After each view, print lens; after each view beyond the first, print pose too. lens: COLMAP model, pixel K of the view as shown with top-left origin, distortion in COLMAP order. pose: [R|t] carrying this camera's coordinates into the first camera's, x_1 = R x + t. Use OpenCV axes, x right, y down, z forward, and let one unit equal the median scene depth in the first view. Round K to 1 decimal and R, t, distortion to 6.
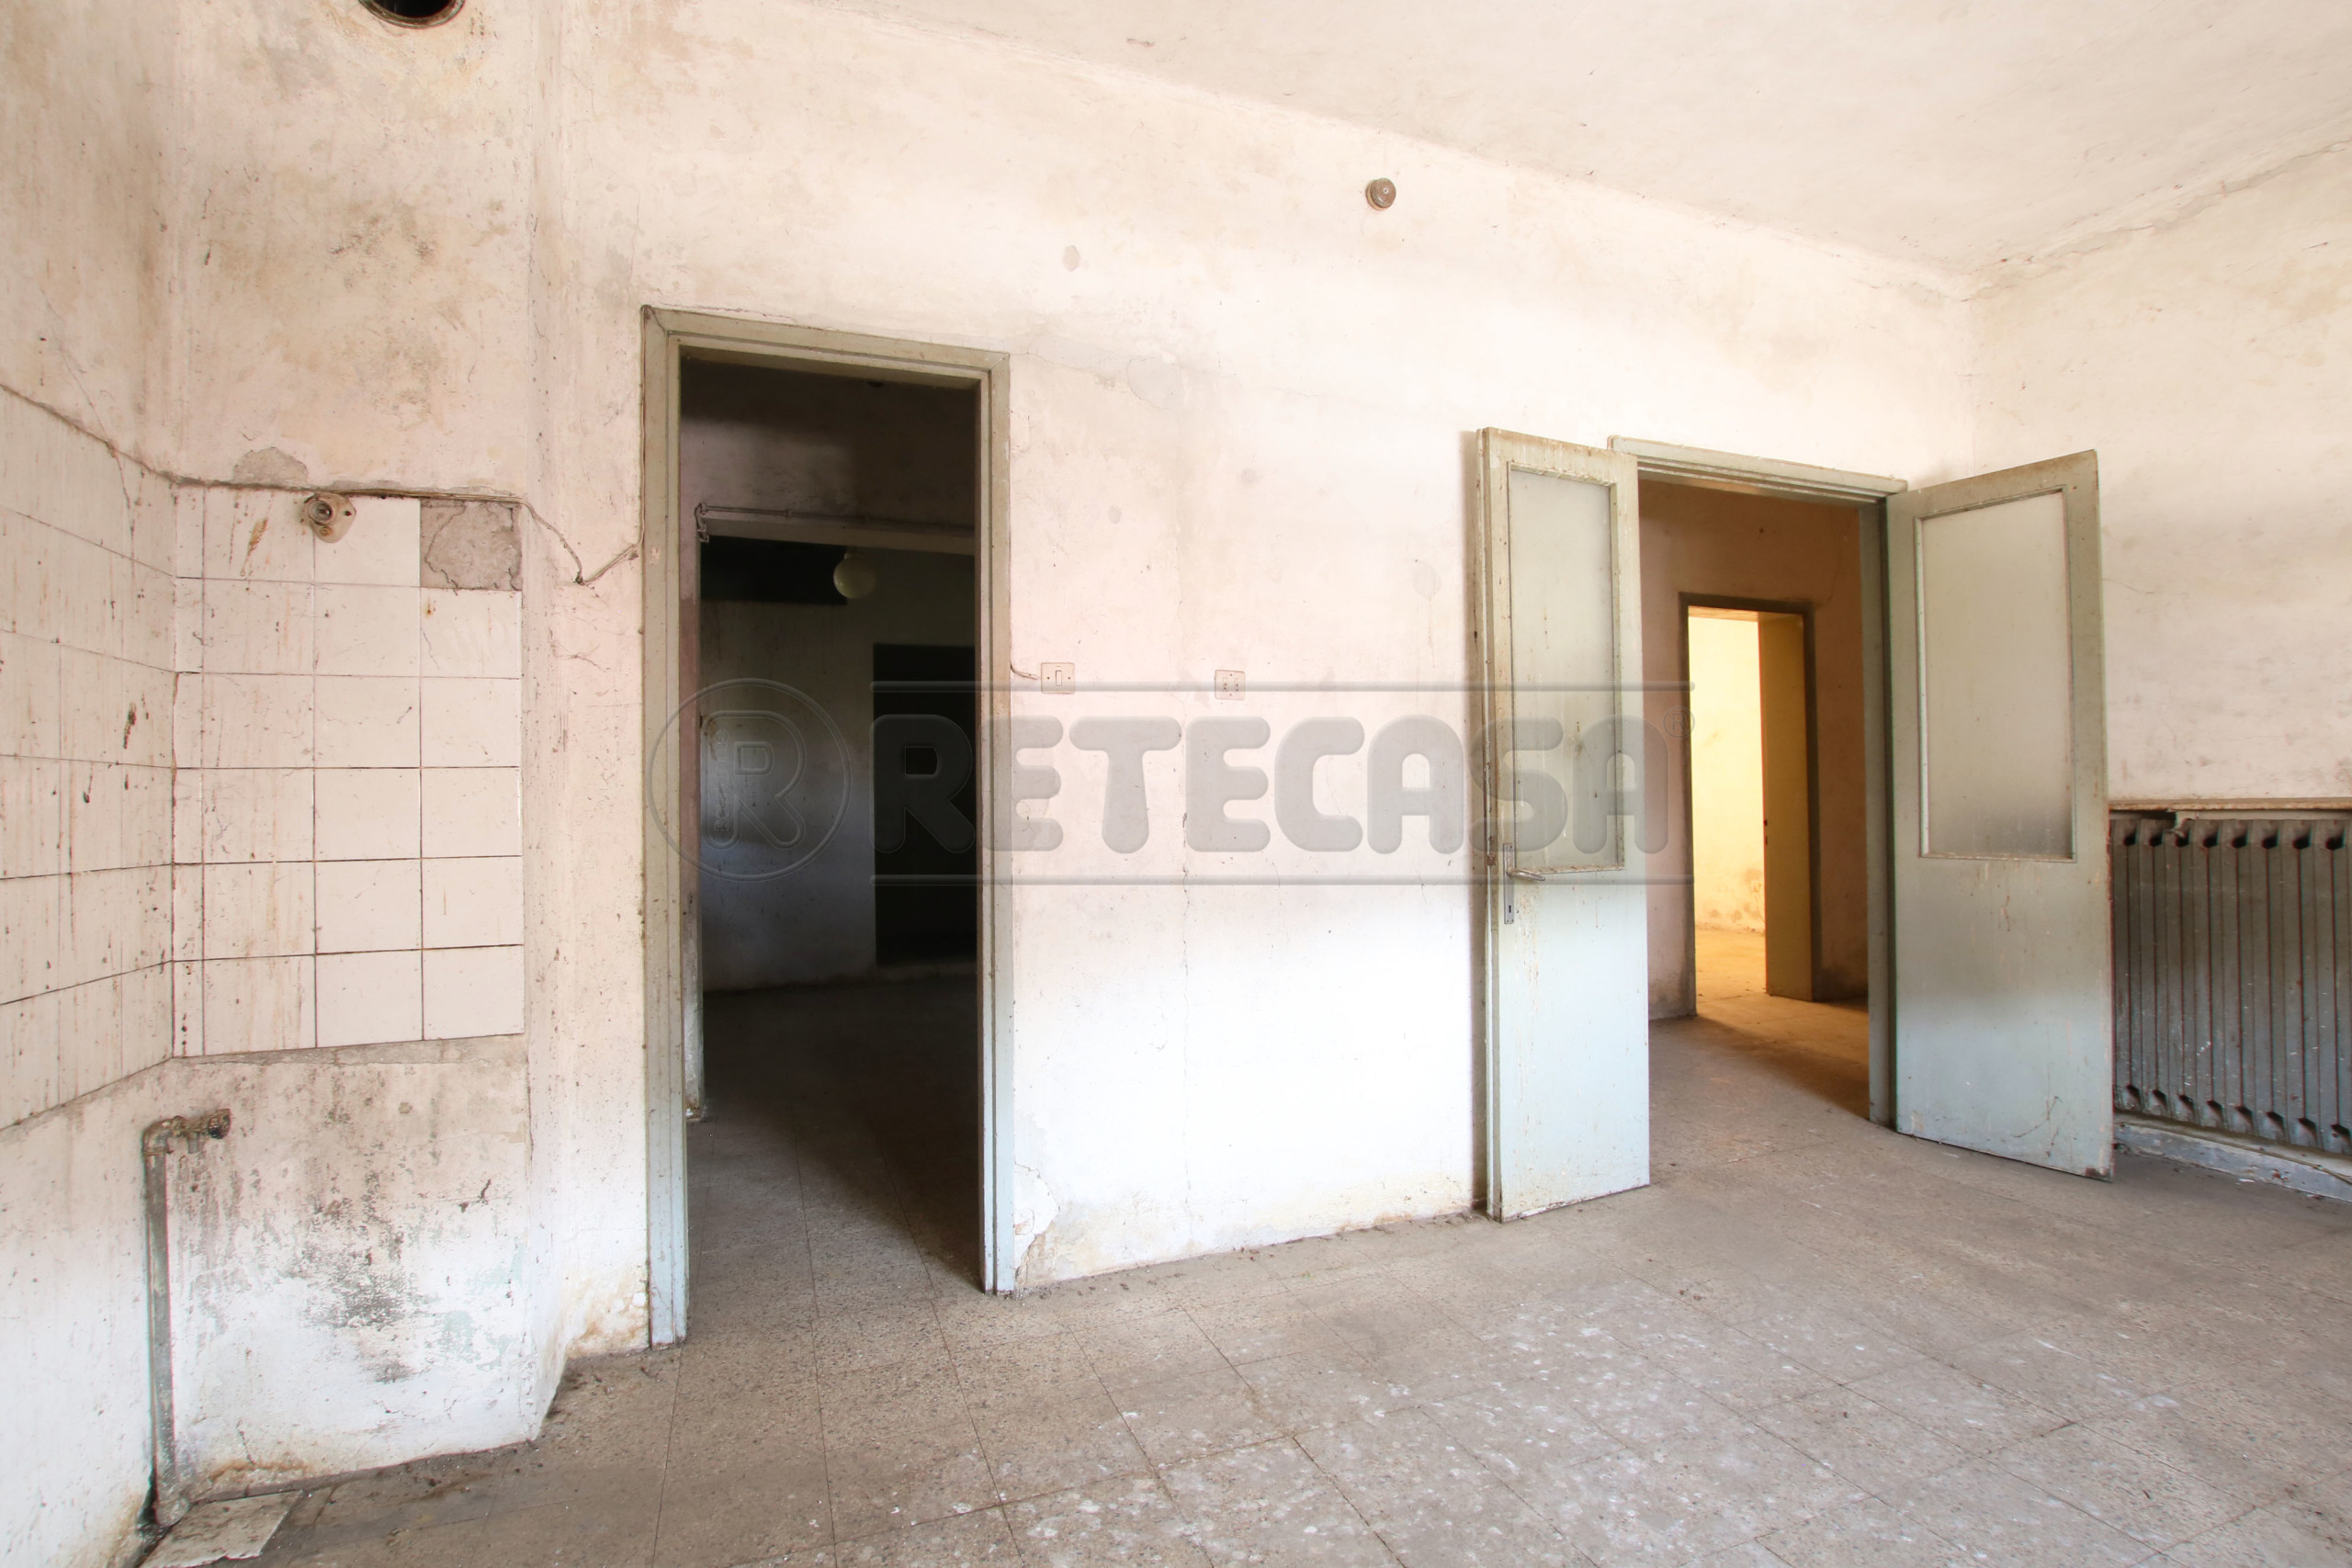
lens RADIAL K [[1067.8, 0, 1165.8], [0, 1067.8, 797.4], [0, 0, 1]] dist [-0.036535, 0.006962]
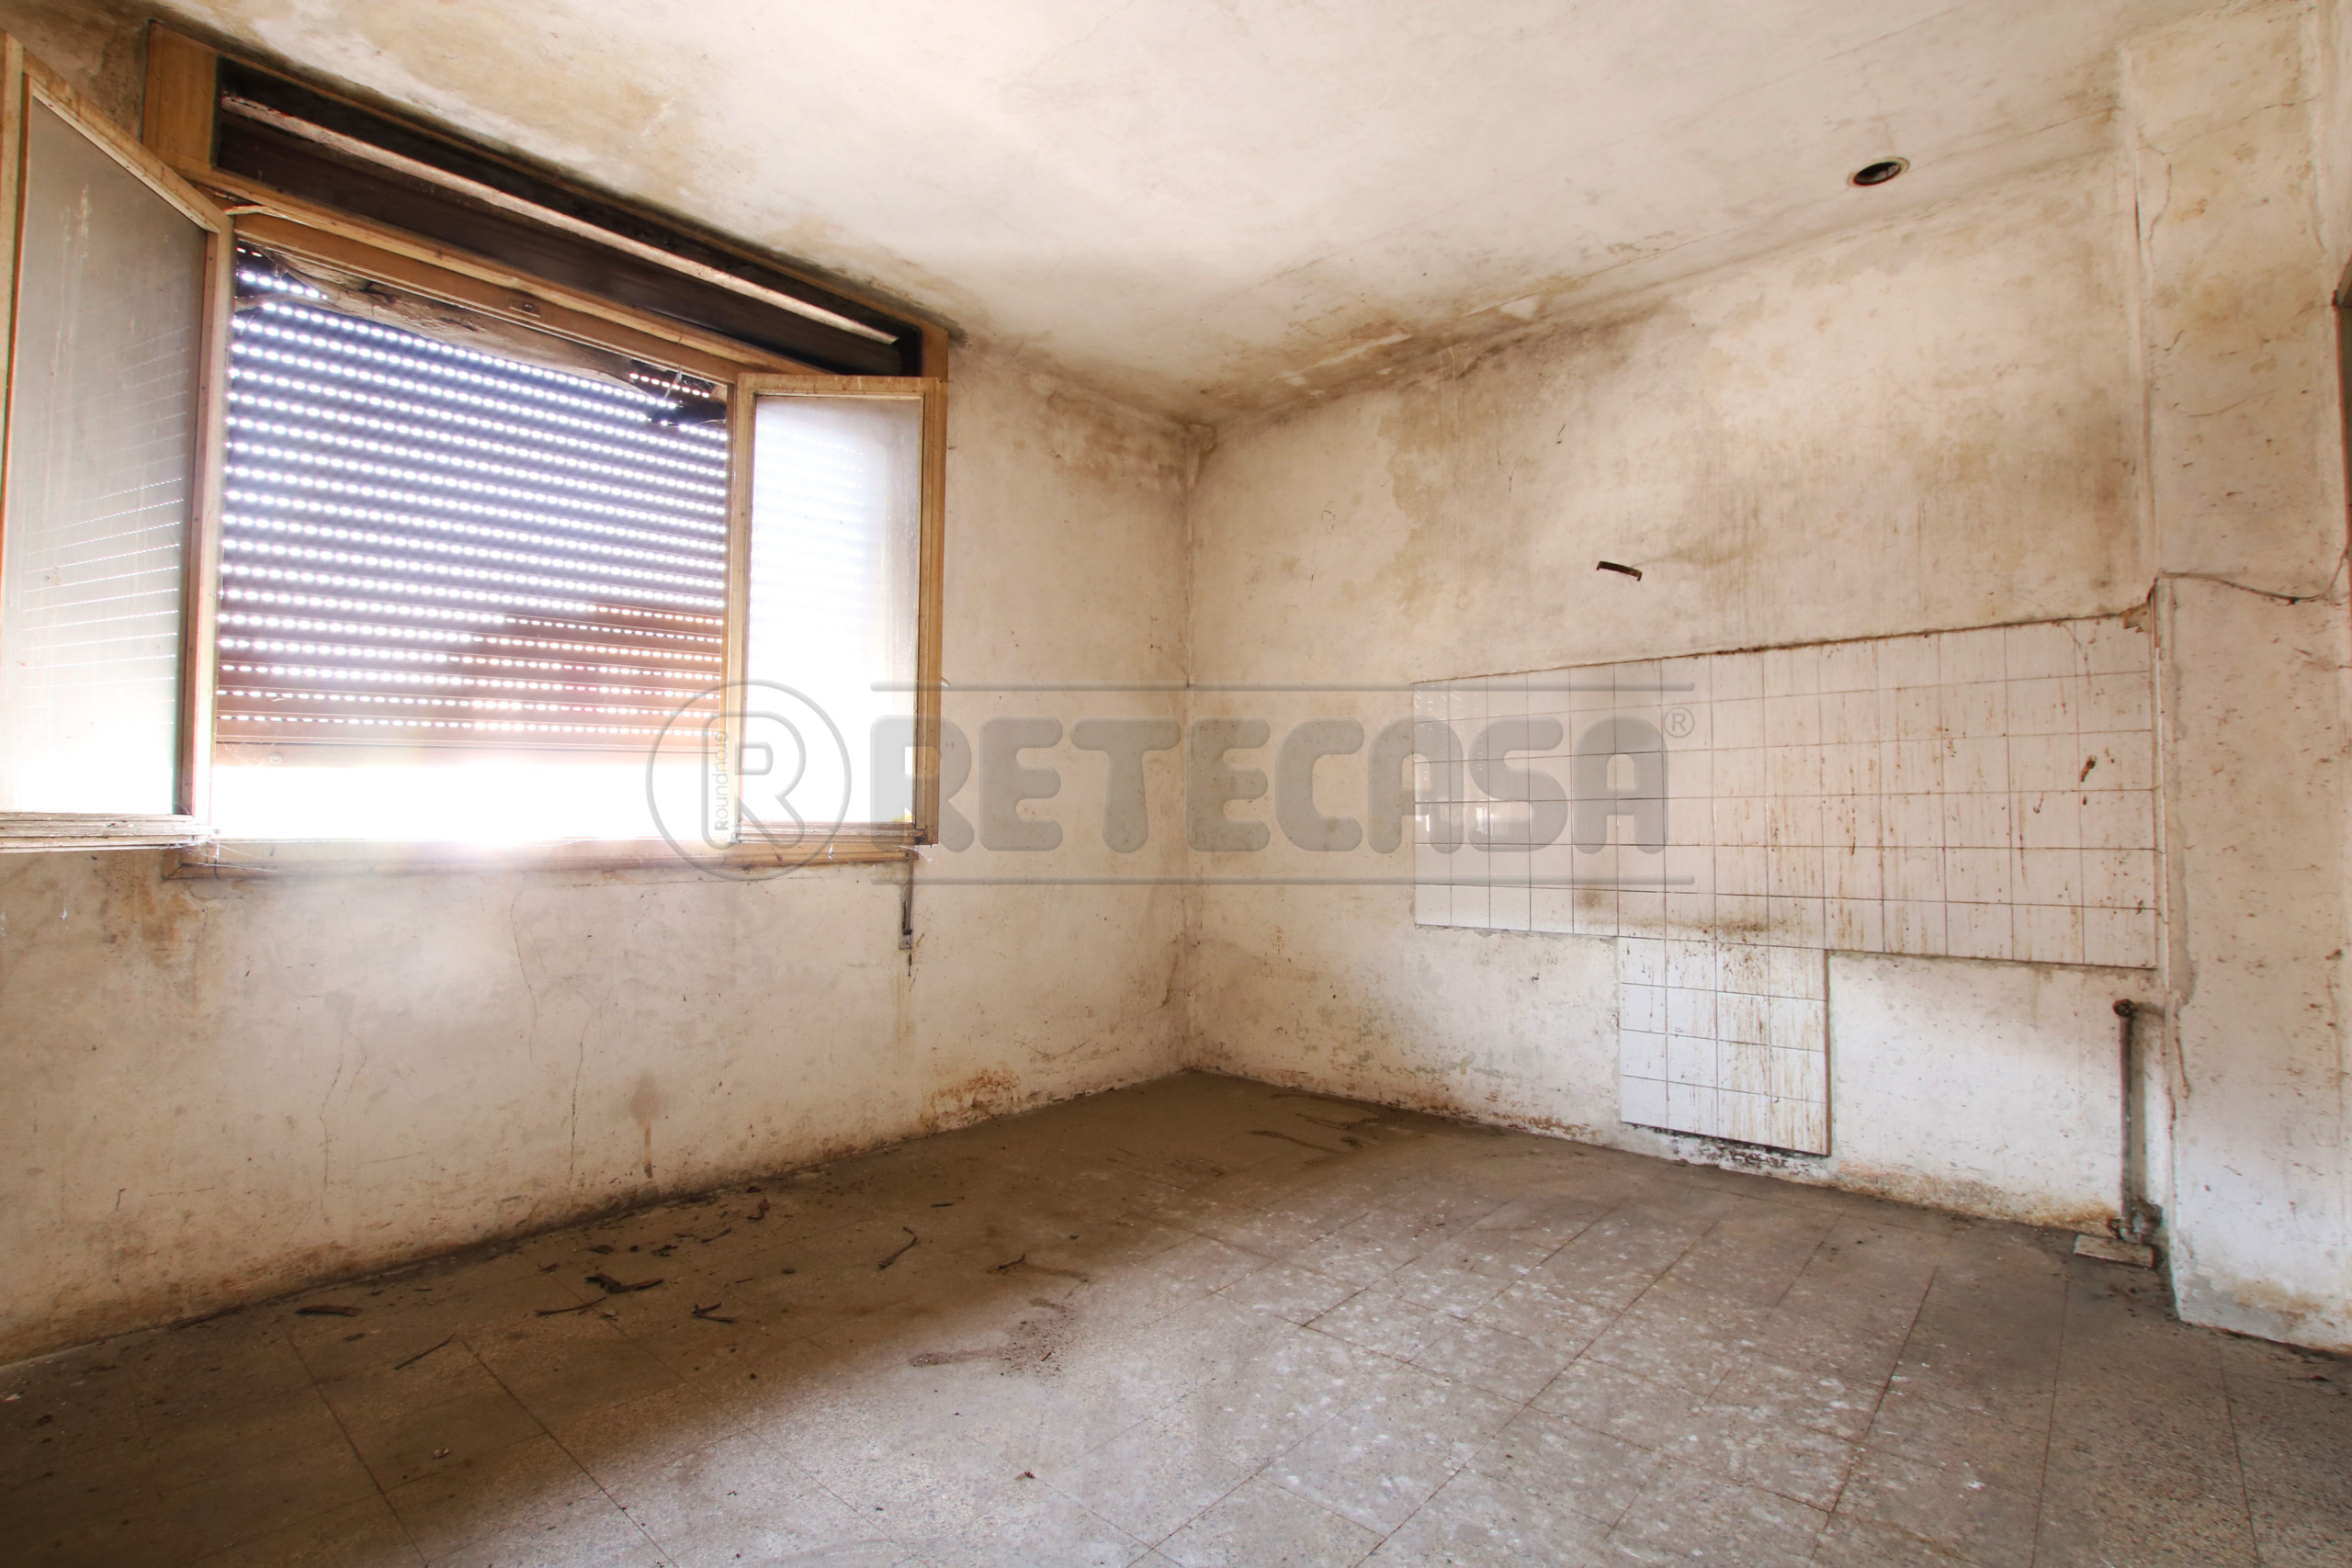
lens RADIAL K [[1067.8, 0, 1165.8], [0, 1067.8, 797.4], [0, 0, 1]] dist [-0.036535, 0.006962]
pose [[-0.886200, 0.002999, -0.463293, 1.181788], [0.020214, 0.999277, -0.032197, 0.005796], [0.462861, -0.037898, -0.885620, 1.760650]]
